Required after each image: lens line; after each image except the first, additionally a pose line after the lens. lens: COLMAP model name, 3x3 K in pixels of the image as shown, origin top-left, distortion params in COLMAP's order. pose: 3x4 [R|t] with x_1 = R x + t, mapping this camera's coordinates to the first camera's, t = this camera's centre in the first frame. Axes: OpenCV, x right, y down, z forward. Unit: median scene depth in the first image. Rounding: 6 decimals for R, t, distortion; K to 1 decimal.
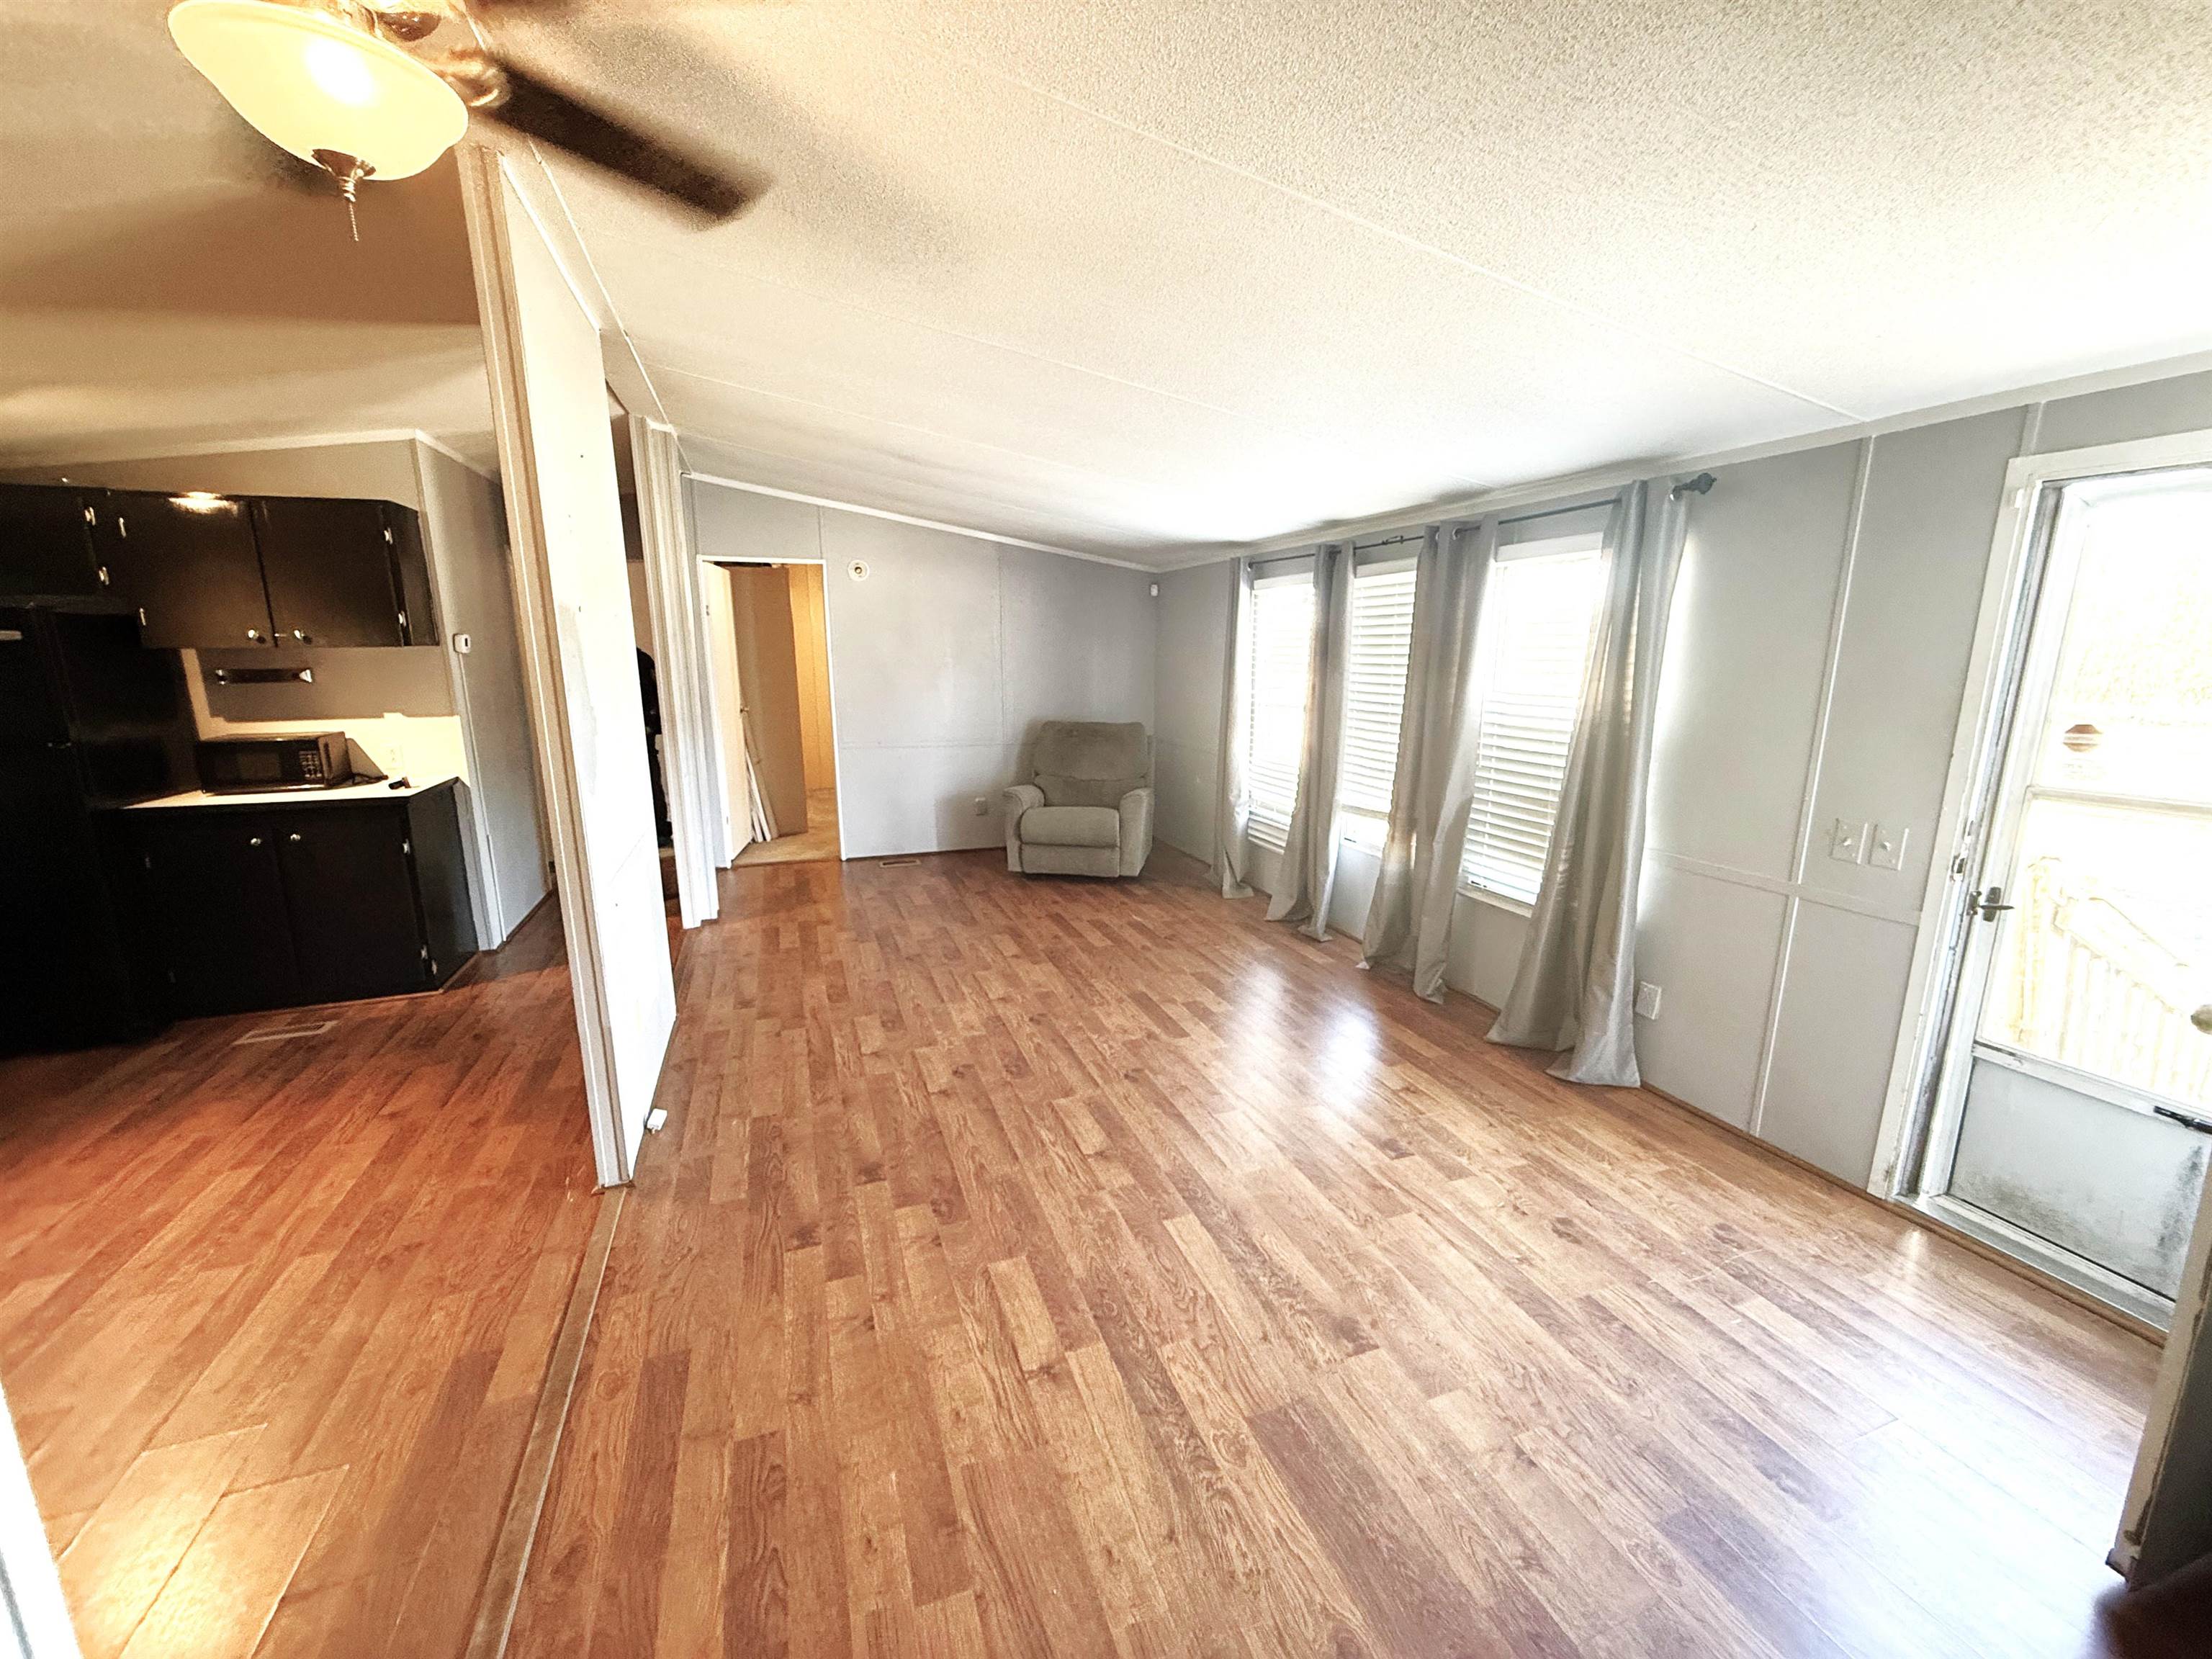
lens RADIAL K [[876.7, 0, 1103.0], [0, 876.7, 834.5], [0, 0, 1]] dist [0.000938, -0.000401]
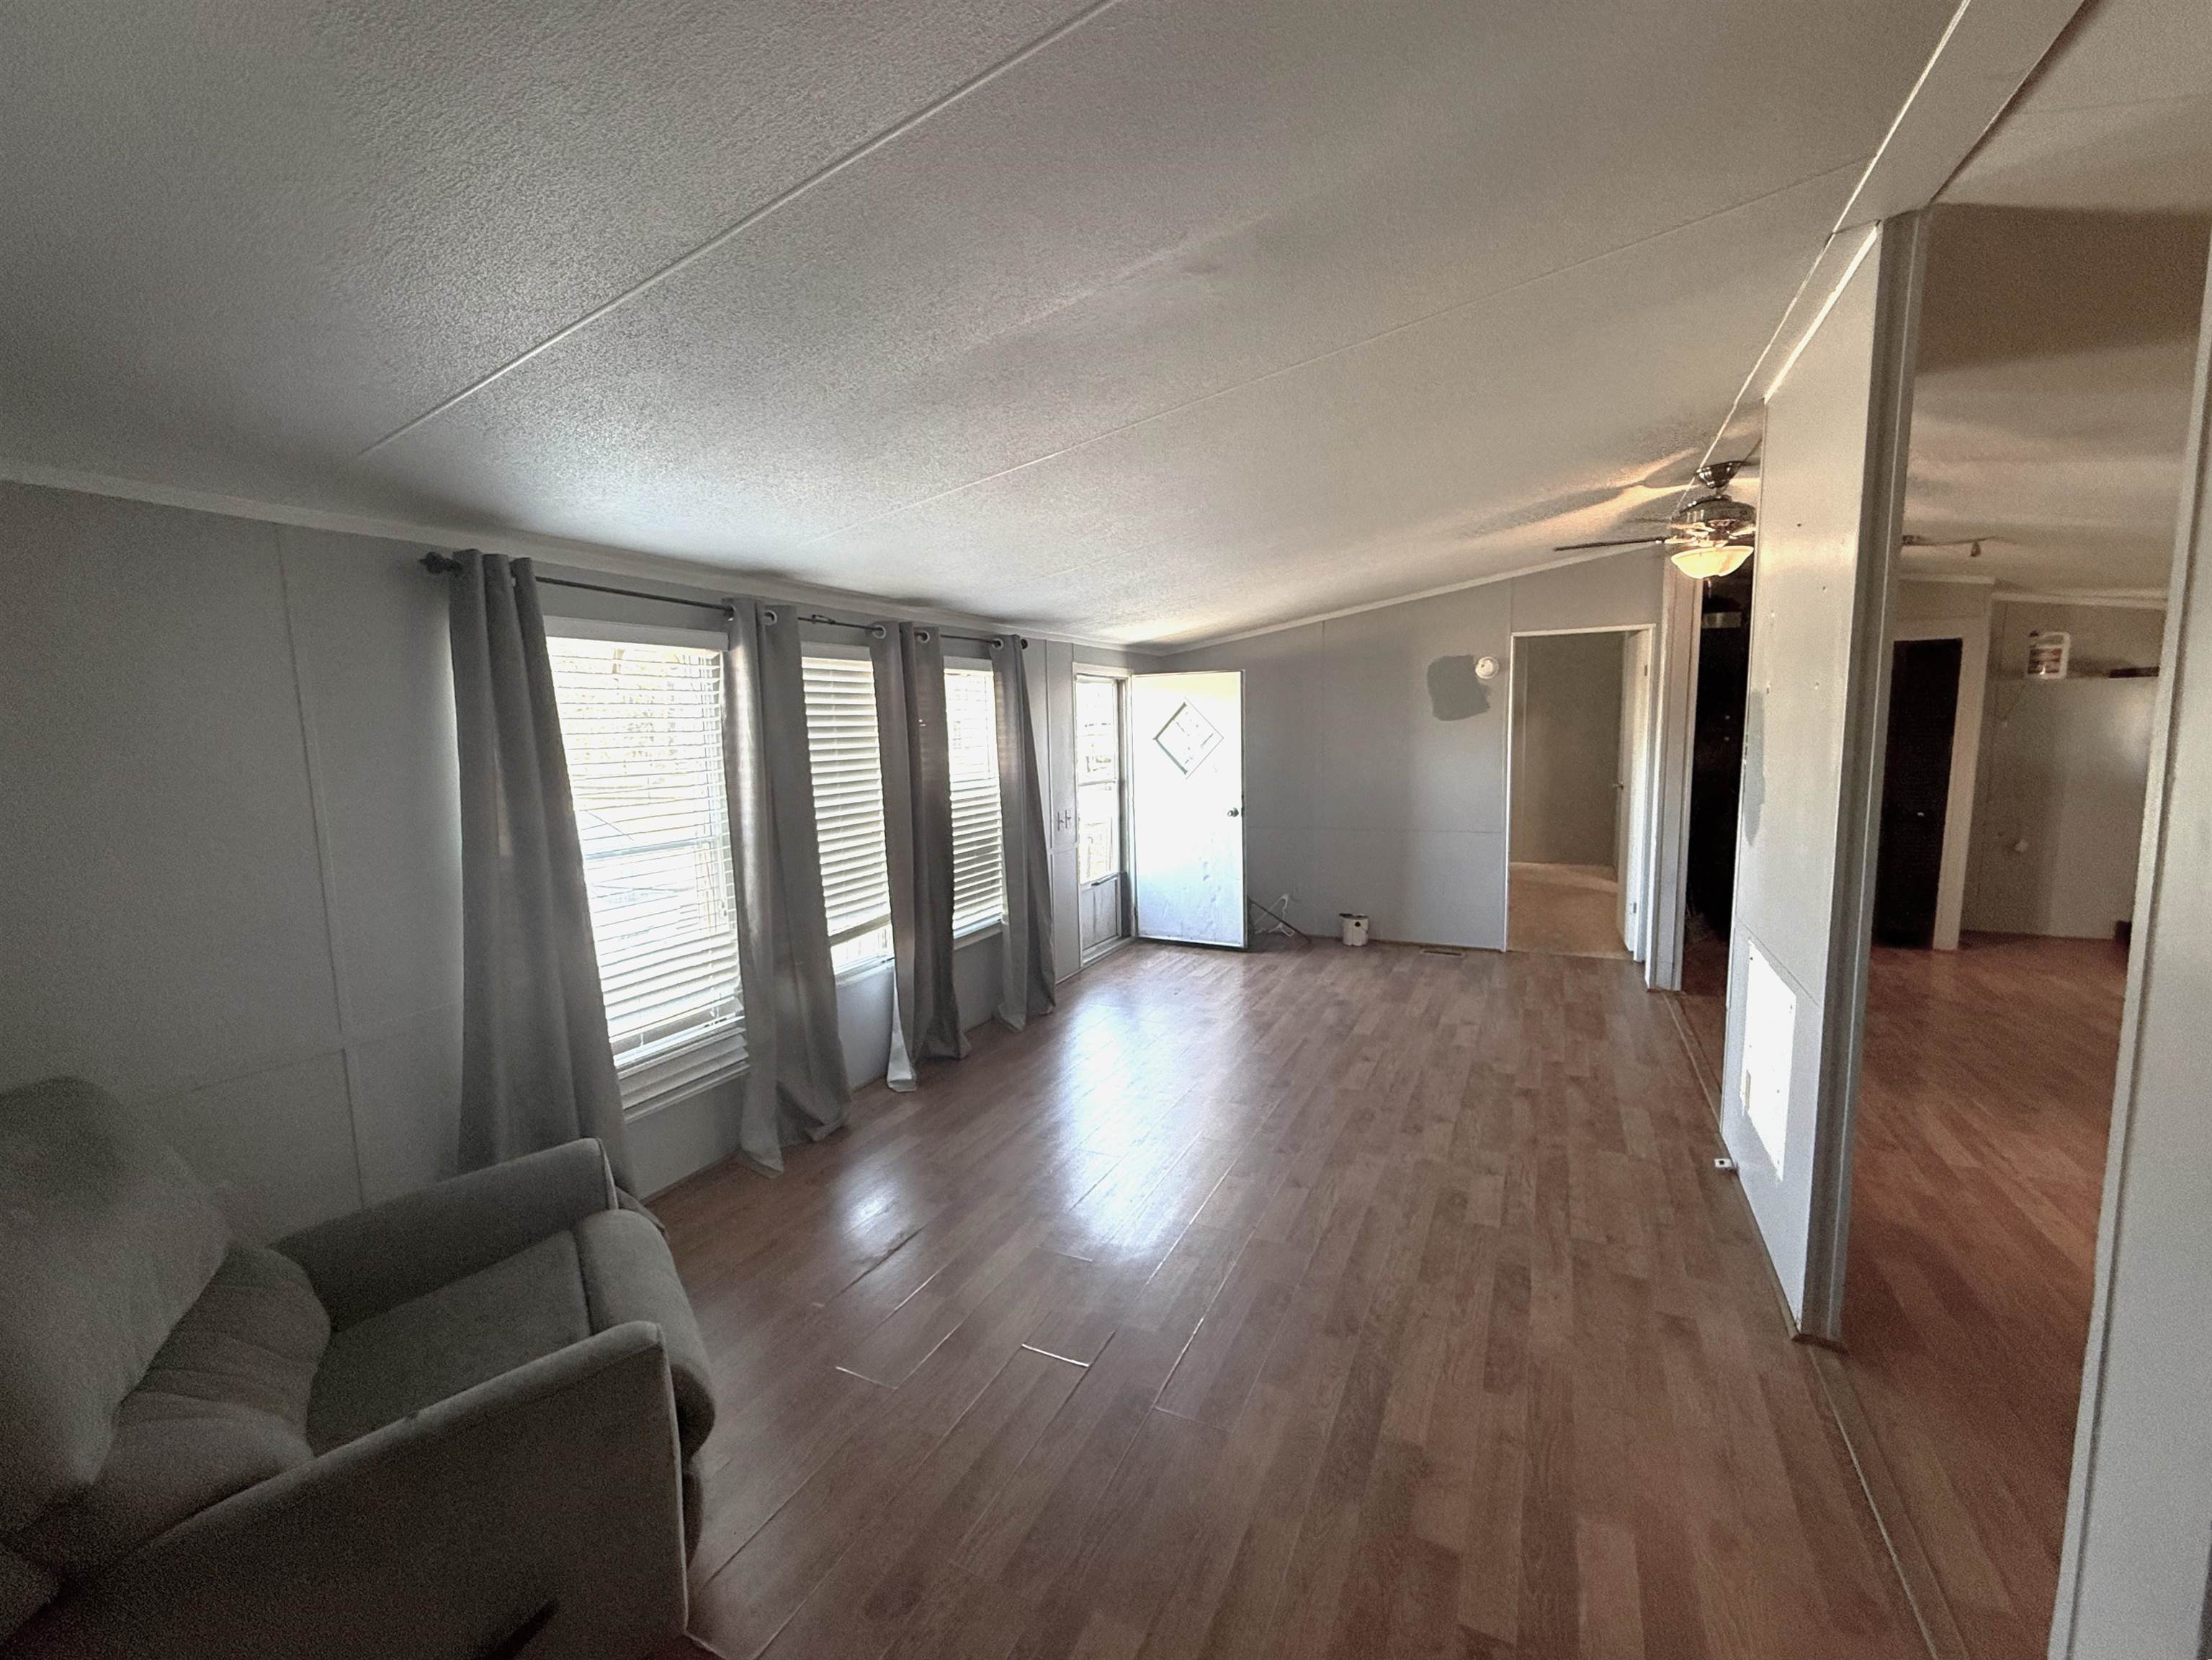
lens RADIAL K [[913.5, 0, 1099.0], [0, 913.5, 832.7], [0, 0, 1]] dist [-0.000308, -0.000330]
pose [[-0.689277, -0.068670, 0.721236, -0.580745], [0.172850, 0.951164, 0.255752, -0.358467], [-0.703577, 0.300950, -0.643746, 1.627172]]
